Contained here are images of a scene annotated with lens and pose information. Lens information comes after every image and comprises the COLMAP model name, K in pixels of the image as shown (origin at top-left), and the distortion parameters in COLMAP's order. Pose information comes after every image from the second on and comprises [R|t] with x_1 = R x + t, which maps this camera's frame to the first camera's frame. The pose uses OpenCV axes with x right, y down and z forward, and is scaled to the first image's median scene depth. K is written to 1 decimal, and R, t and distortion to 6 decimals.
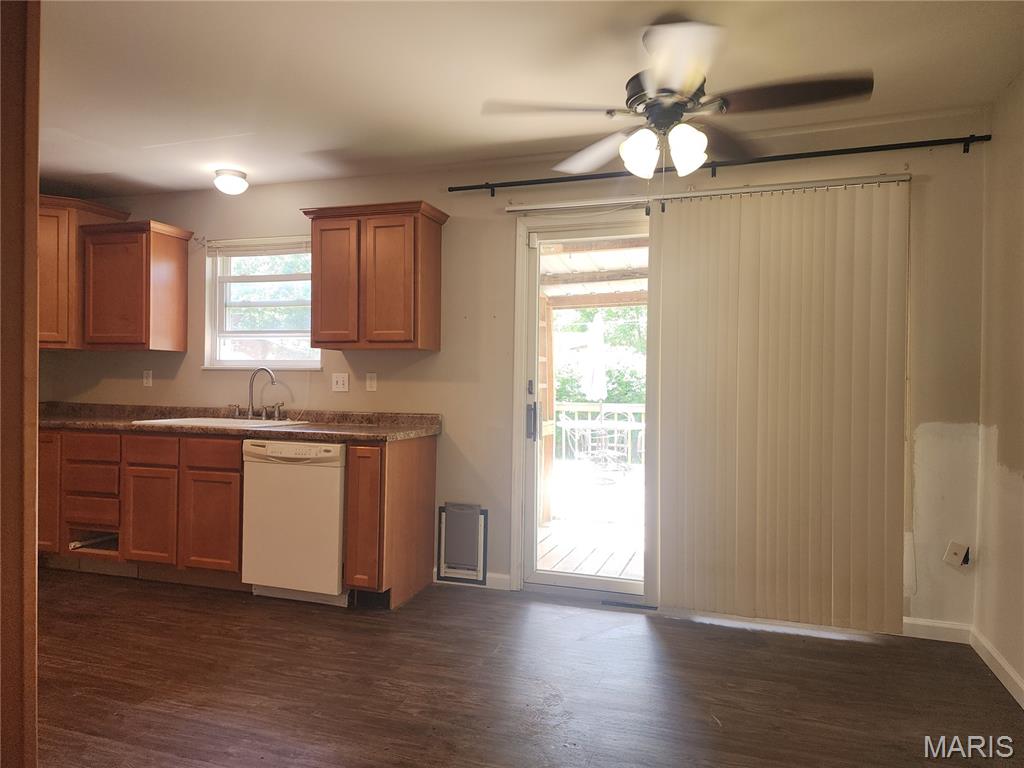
lens RADIAL K [[679.4, 0, 520.3], [0, 679.4, 387.0], [0, 0, 1]] dist [0.085840, -0.078665]
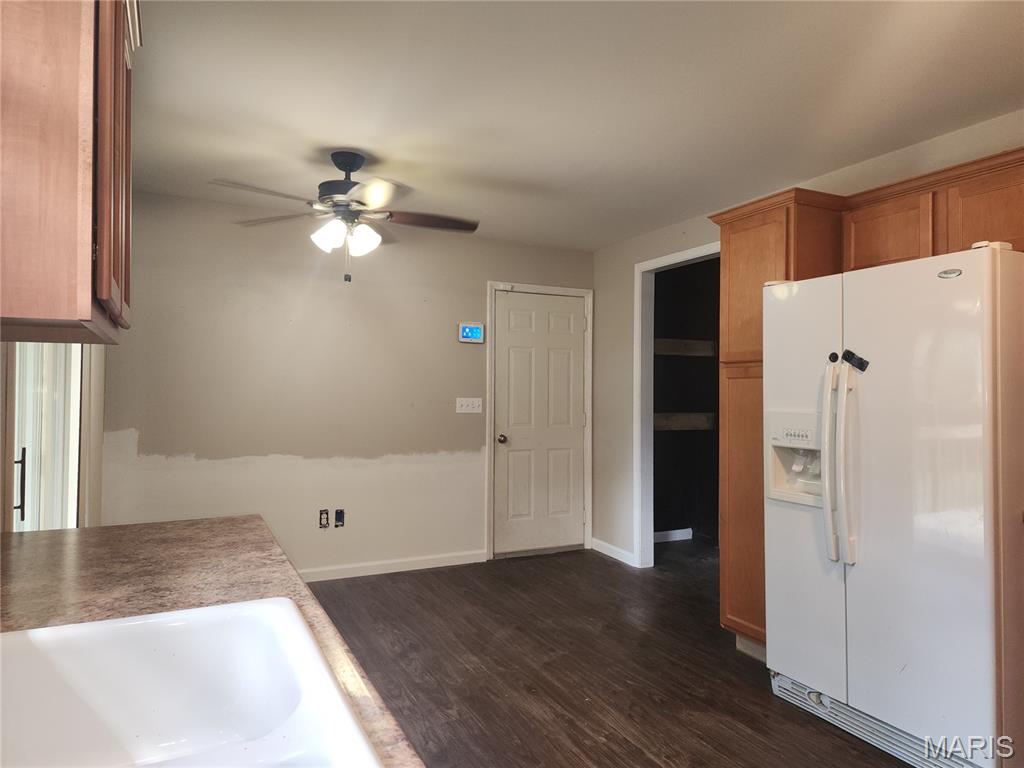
lens RADIAL K [[679.4, 0, 515.9], [0, 679.4, 376.1], [0, 0, 1]] dist [0.085840, -0.078665]
pose [[-0.703360, 0.001310, 0.710833, -0.674837], [-0.009364, 0.999894, -0.011107, -0.033991], [-0.710773, -0.014468, -0.703273, 1.147045]]
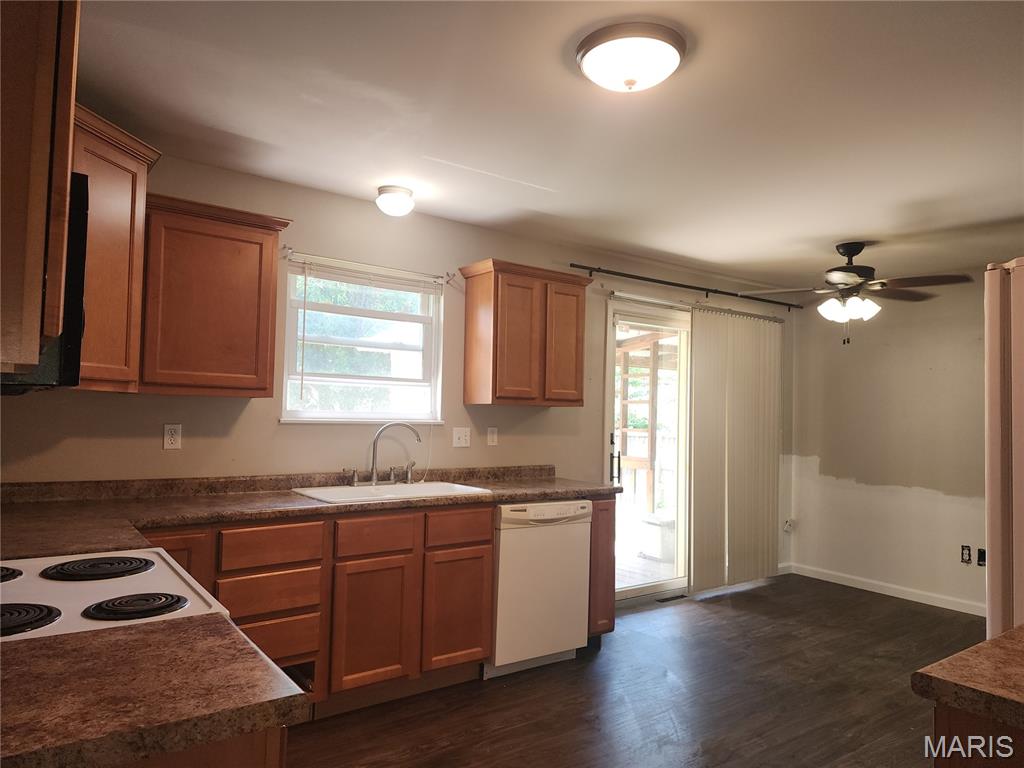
lens RADIAL K [[679.4, 0, 522.2], [0, 679.4, 388.9], [0, 0, 1]] dist [0.085840, -0.078665]
pose [[0.571927, 0.032173, 0.819673, -1.124850], [-0.009540, 0.999424, -0.032572, -0.049904], [-0.820249, 0.010809, 0.571905, 0.451211]]
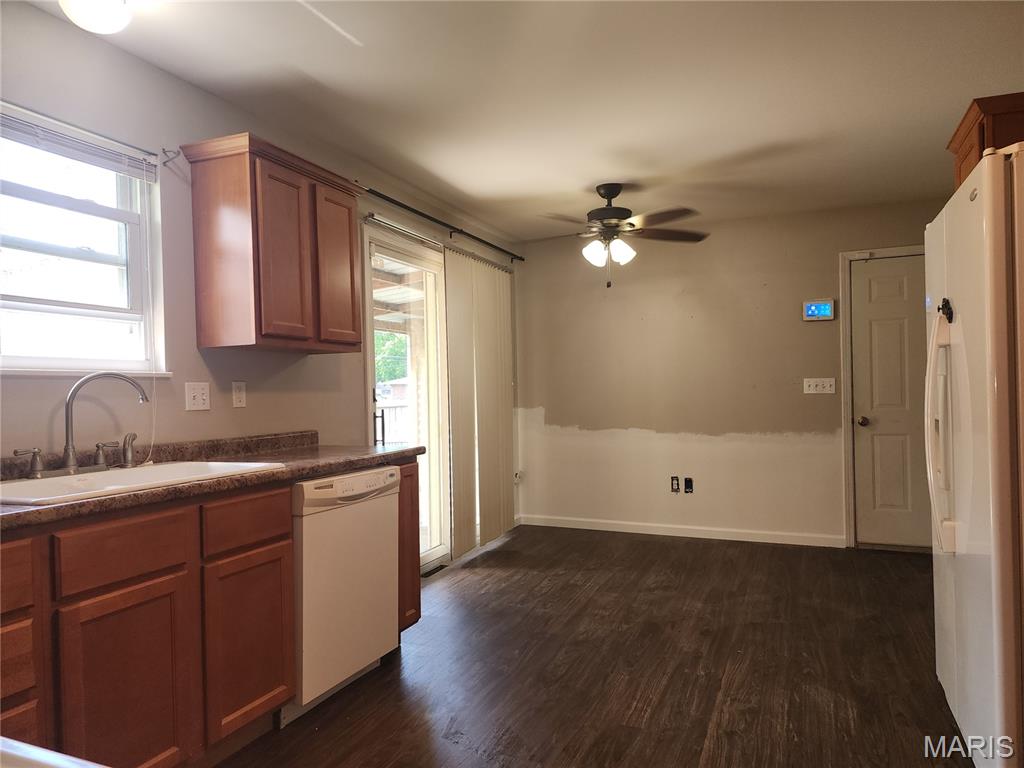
lens RADIAL K [[679.4, 0, 516.9], [0, 679.4, 394.2], [0, 0, 1]] dist [0.085840, -0.078665]
pose [[0.072925, -0.017919, 0.997176, -1.020597], [0.029705, 0.999434, 0.015787, -0.011369], [-0.996895, 0.028470, 0.073416, 0.741763]]
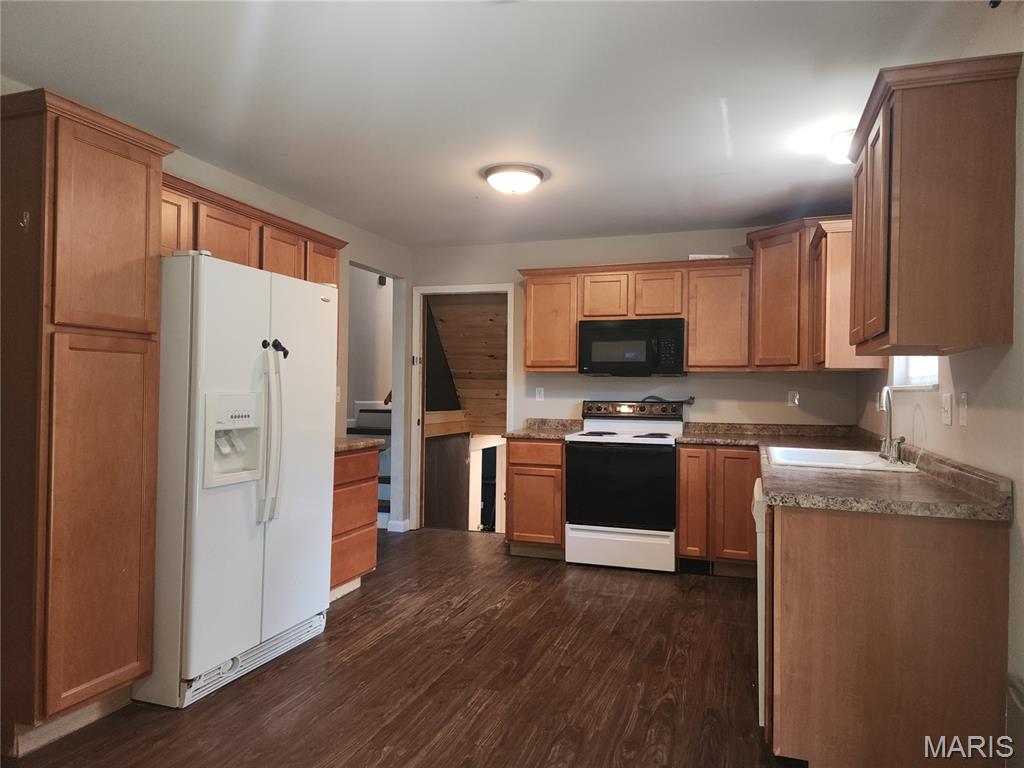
lens RADIAL K [[679.4, 0, 518.8], [0, 679.4, 377.1], [0, 0, 1]] dist [0.085840, -0.078665]
pose [[-0.006223, -0.031156, -0.999495, 0.392924], [-0.023216, 0.999250, -0.031004, -0.007903], [0.999711, 0.023012, -0.006941, 0.720042]]
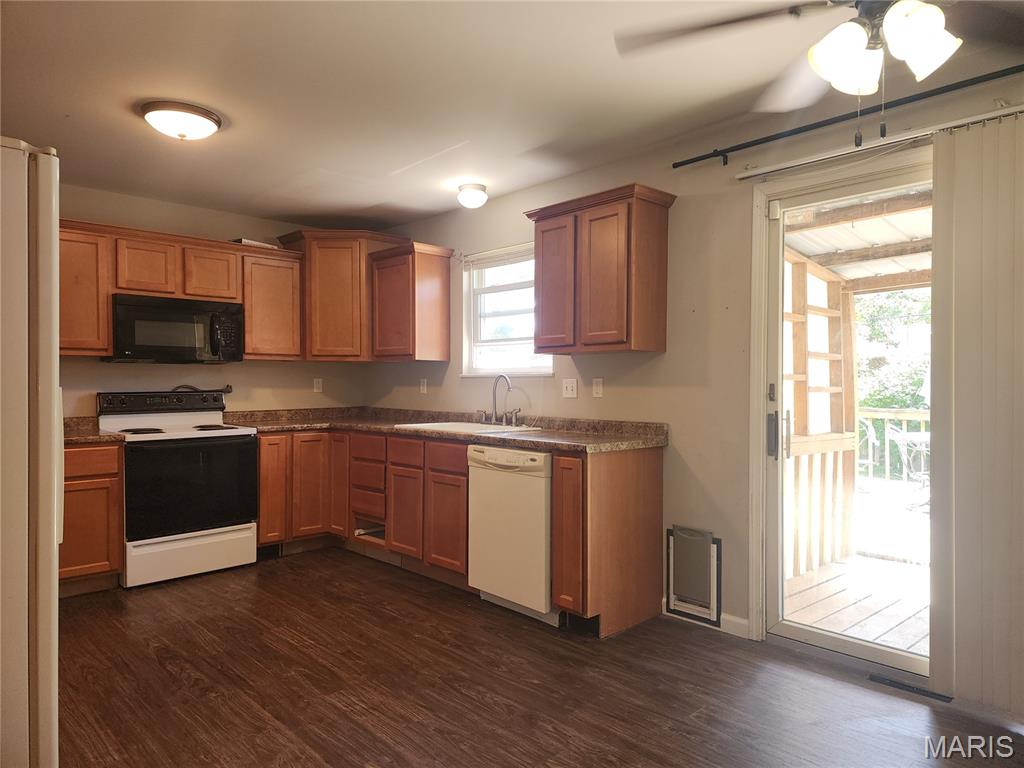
lens RADIAL K [[679.4, 0, 521.3], [0, 679.4, 390.5], [0, 0, 1]] dist [0.085840, -0.078665]
pose [[0.882356, -0.006609, -0.470536, 0.142585], [0.005969, 0.999978, -0.002853, -0.001310], [0.470544, -0.000291, 0.882376, 0.144333]]
